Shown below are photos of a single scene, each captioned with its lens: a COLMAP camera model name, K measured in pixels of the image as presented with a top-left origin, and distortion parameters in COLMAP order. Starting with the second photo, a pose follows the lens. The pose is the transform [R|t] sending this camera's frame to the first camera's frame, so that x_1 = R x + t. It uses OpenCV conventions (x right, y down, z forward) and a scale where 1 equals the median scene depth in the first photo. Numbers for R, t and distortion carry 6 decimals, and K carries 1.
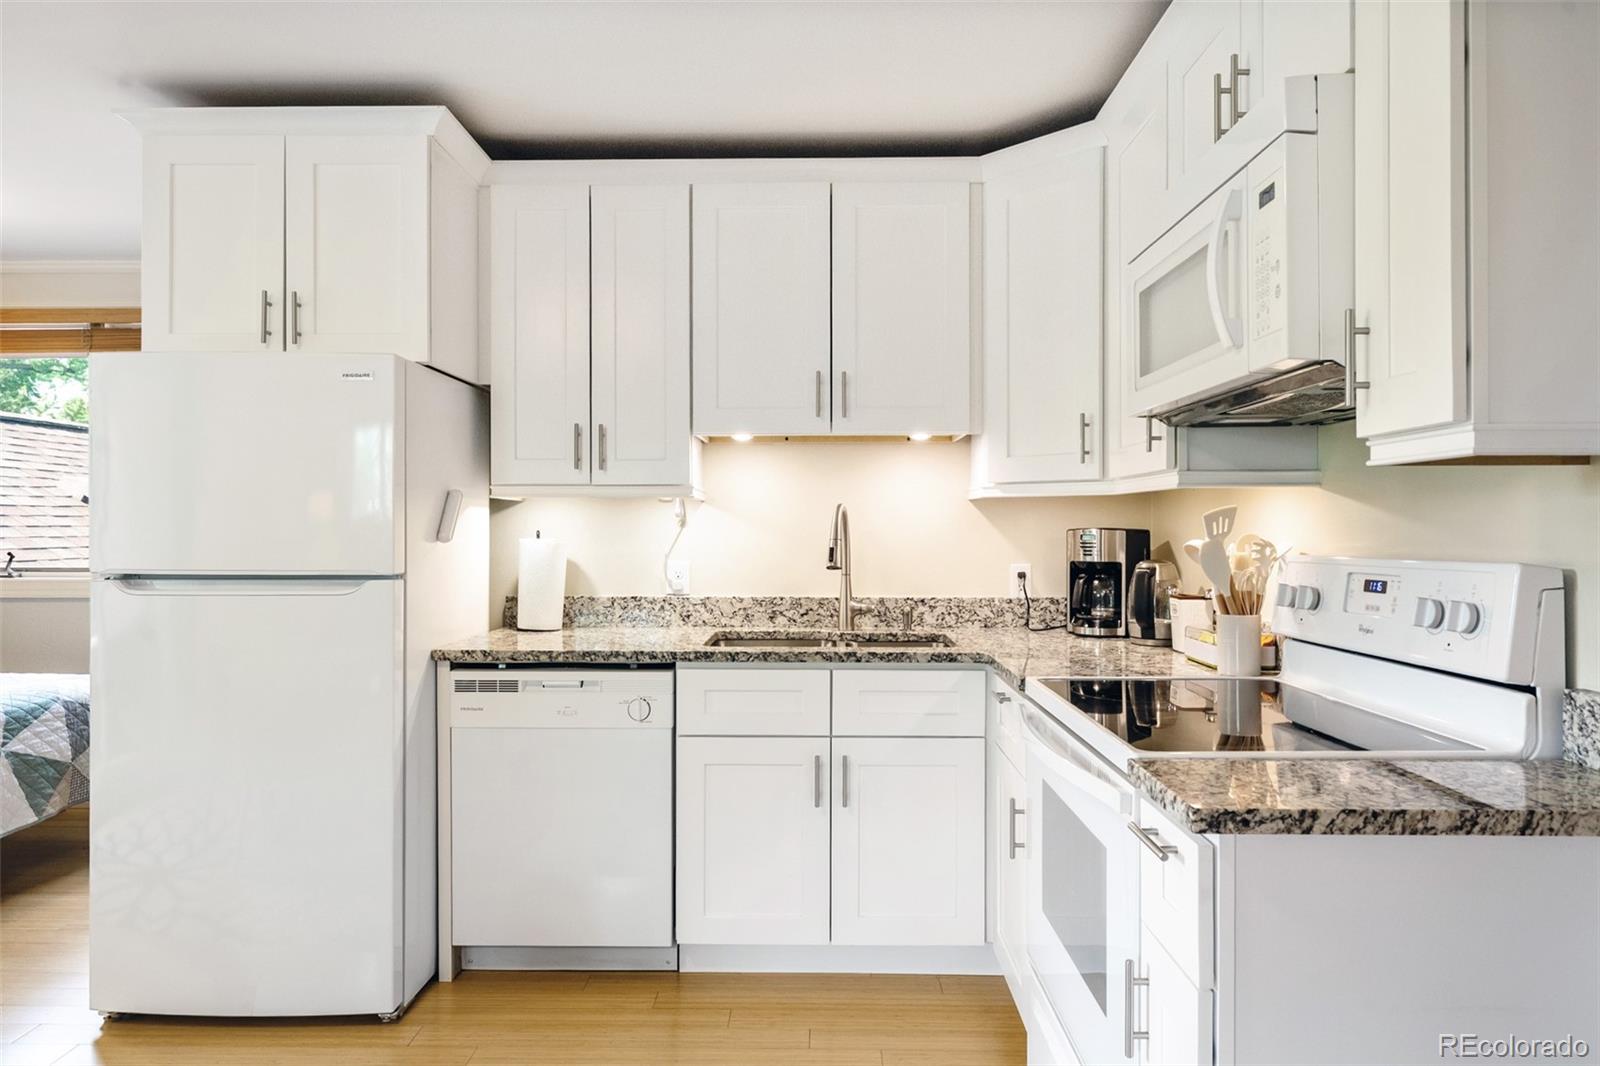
lens RADIAL K [[997.1, 0, 801.1], [0, 997.1, 527.3], [0, 0, 1]] dist [0.001190, -0.000289]
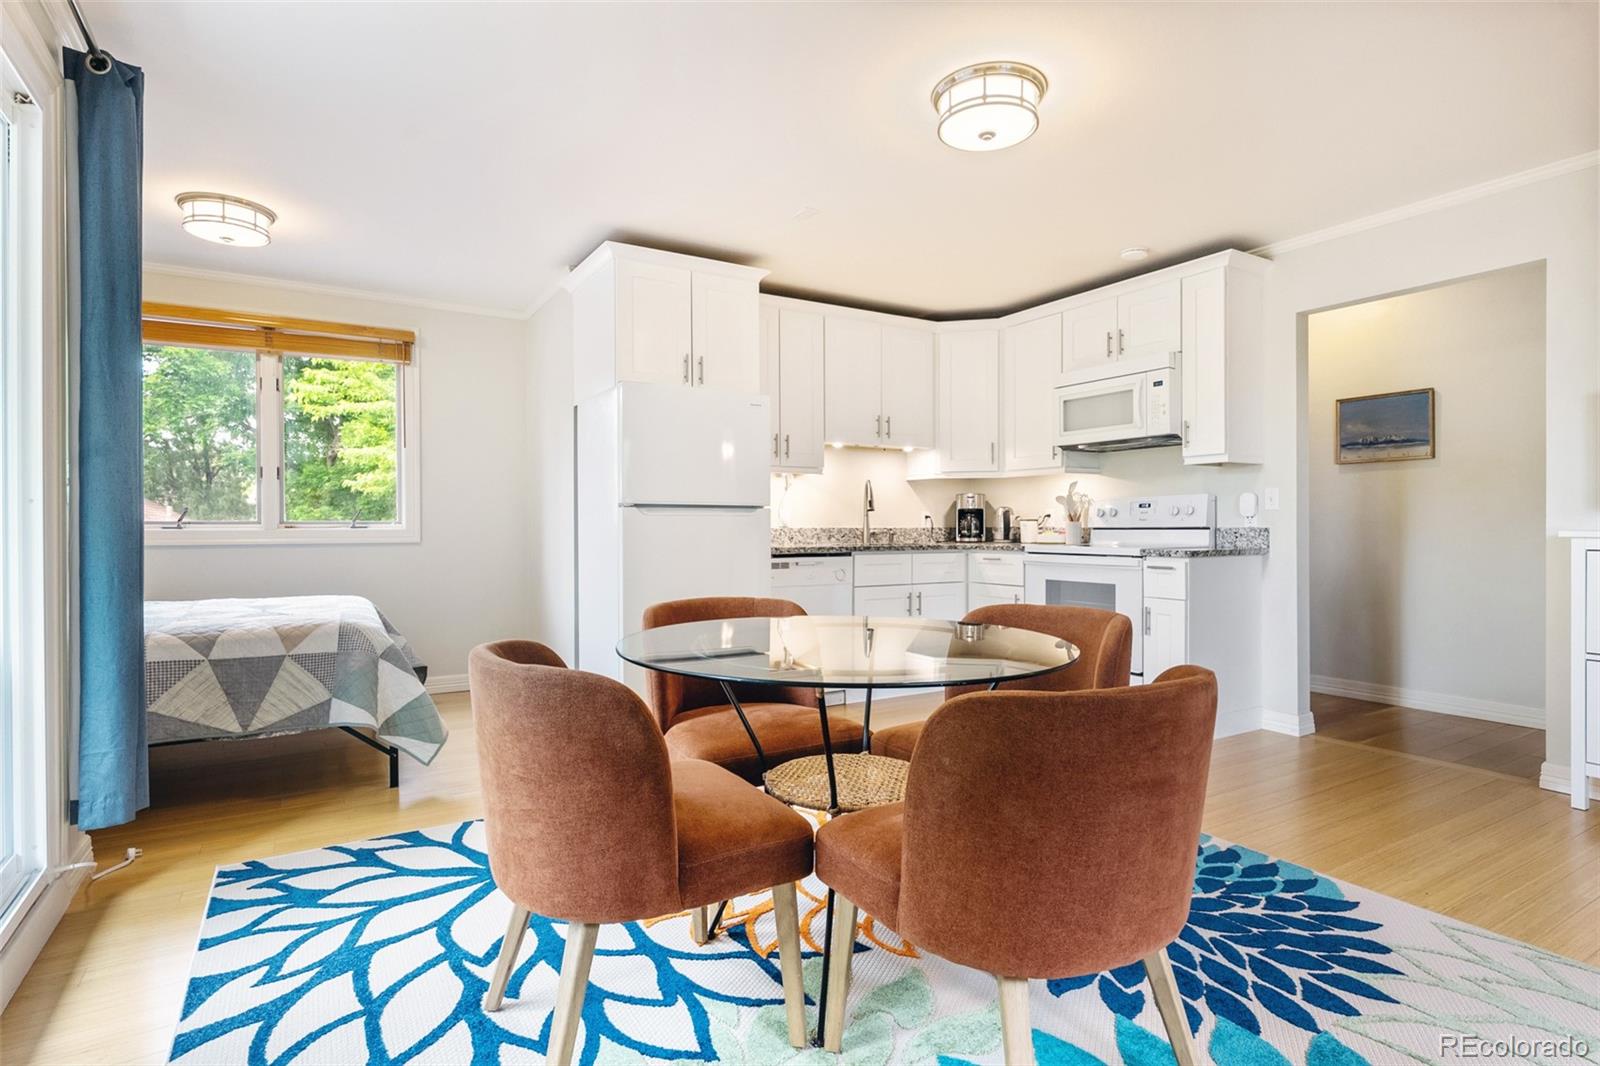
lens RADIAL K [[820.2, 0, 800.0], [0, 820.2, 531.6], [0, 0, 1]] dist [0.002849, -0.000964]
pose [[0.850574, -0.007208, 0.525806, -1.016324], [0.002862, 0.999955, 0.009079, 0.069482], [-0.525848, -0.006218, 0.850556, -0.362339]]
